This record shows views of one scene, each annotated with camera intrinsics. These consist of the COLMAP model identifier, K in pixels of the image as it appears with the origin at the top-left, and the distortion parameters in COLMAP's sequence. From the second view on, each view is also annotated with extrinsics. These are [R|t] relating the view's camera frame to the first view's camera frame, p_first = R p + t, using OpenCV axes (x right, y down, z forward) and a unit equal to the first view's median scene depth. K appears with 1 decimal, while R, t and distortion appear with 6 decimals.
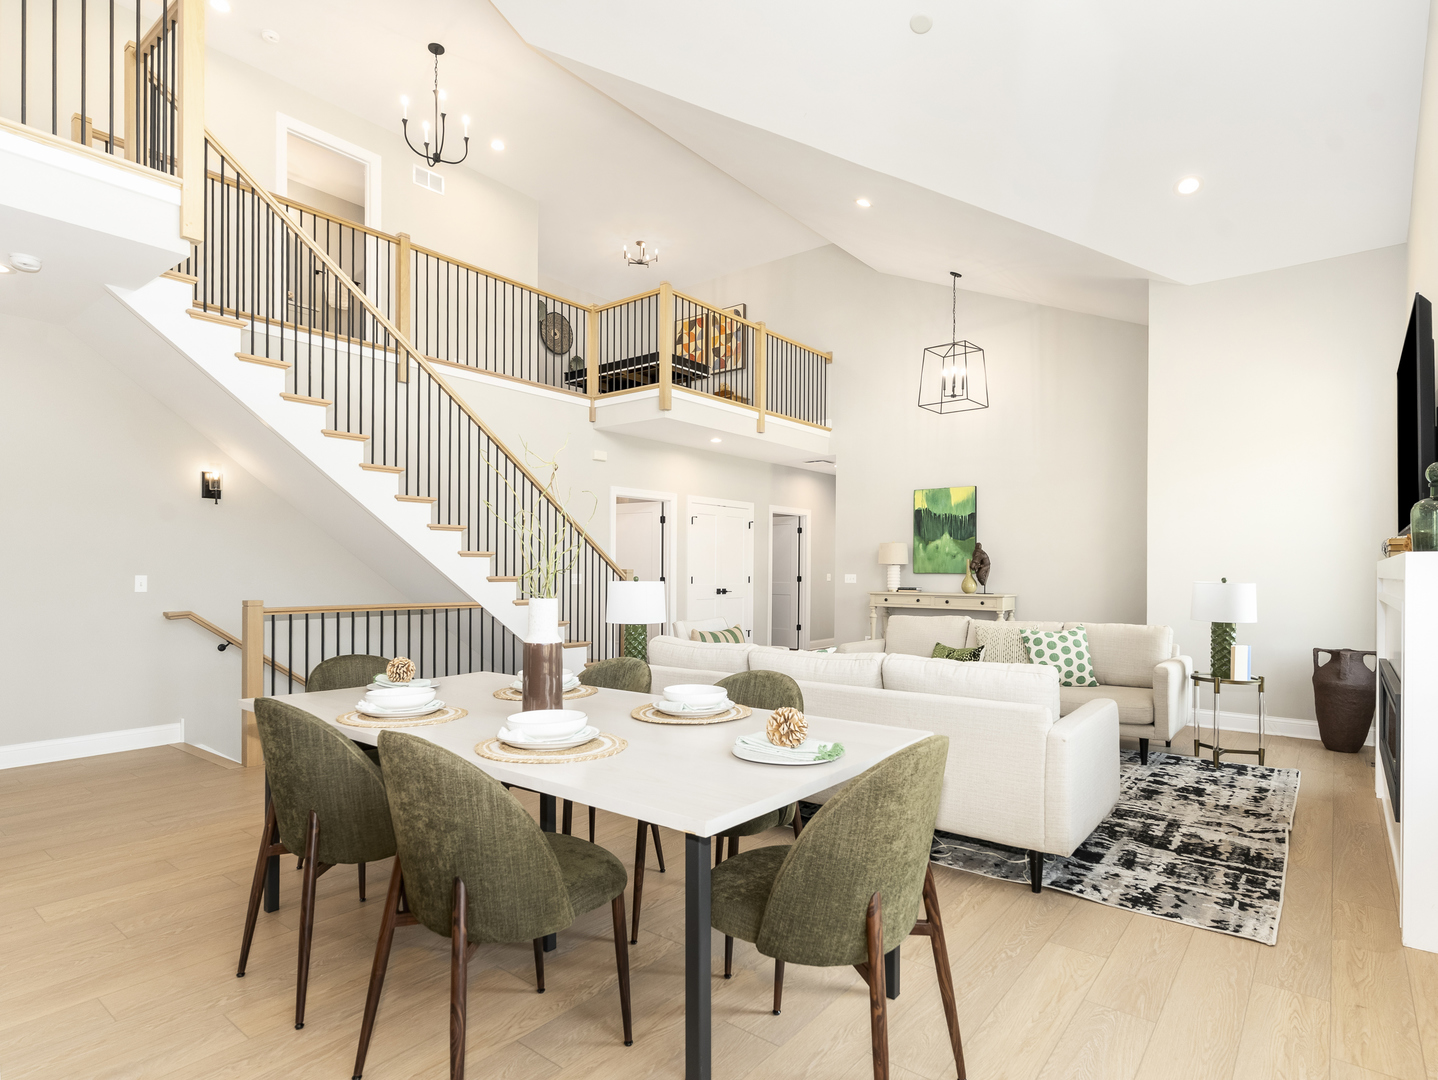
lens RADIAL K [[774.9, 0, 715.0], [0, 774.9, 572.9], [0, 0, 1]] dist [-0.004453, 0.001755]
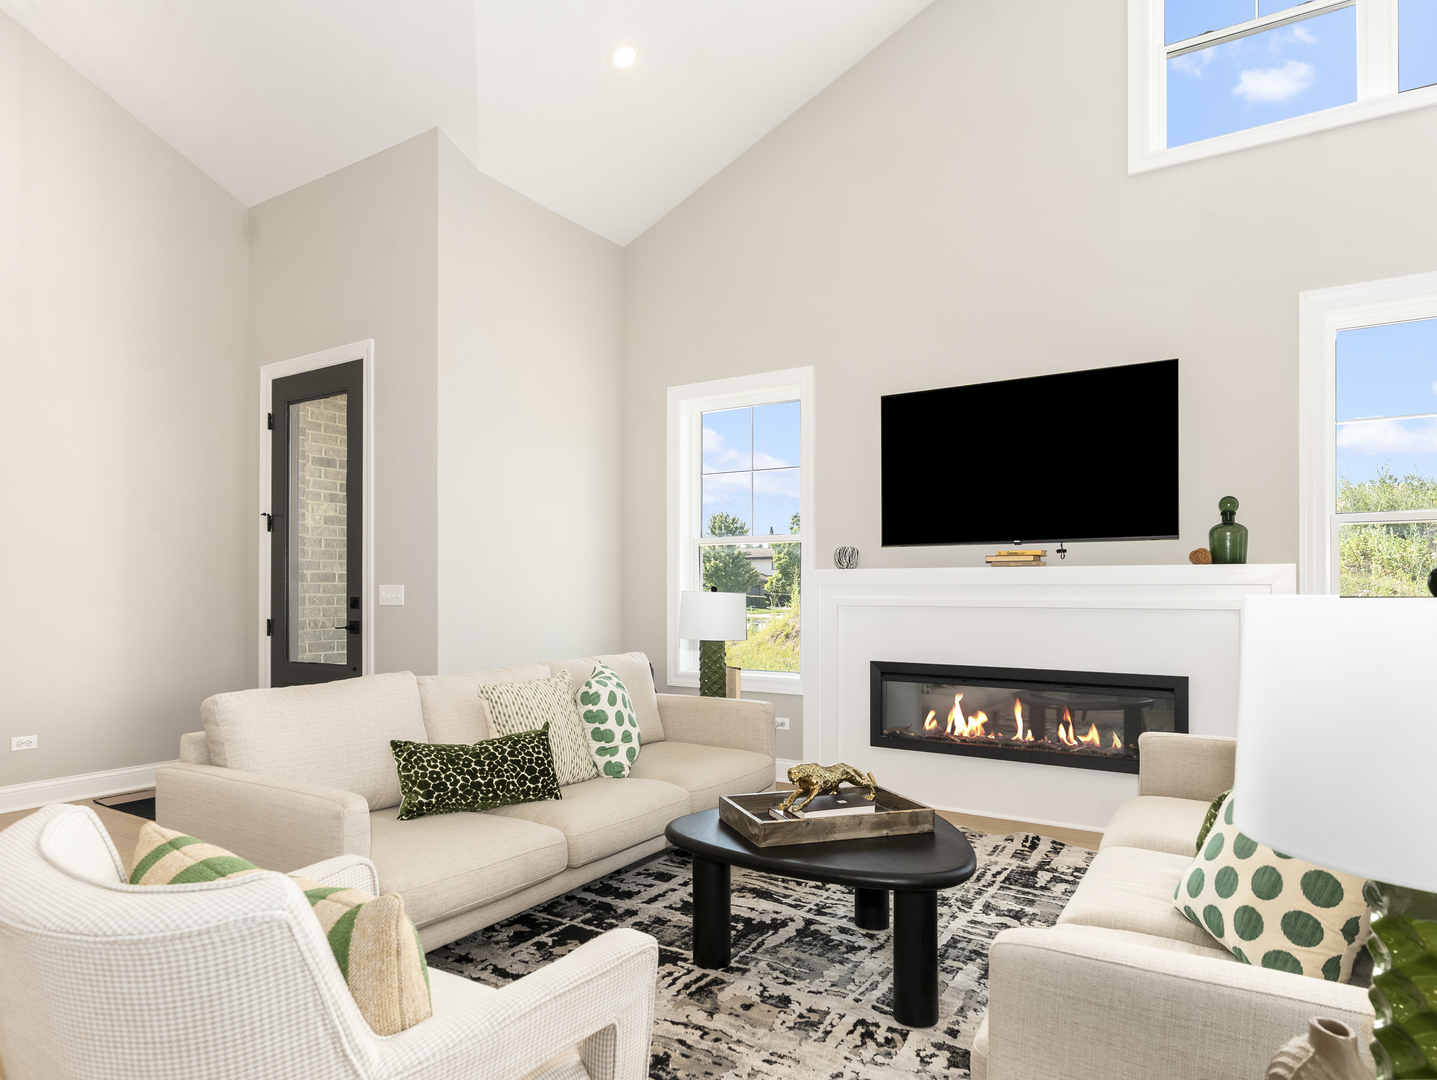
lens RADIAL K [[878.0, 0, 700.6], [0, 878.0, 584.8], [0, 0, 1]] dist [-0.003059, -0.001119]
pose [[-0.108721, 0.005096, 0.994059, -0.229140], [-0.002287, 0.999983, -0.005376, 0.008900], [-0.994070, -0.002858, -0.108707, 1.003916]]
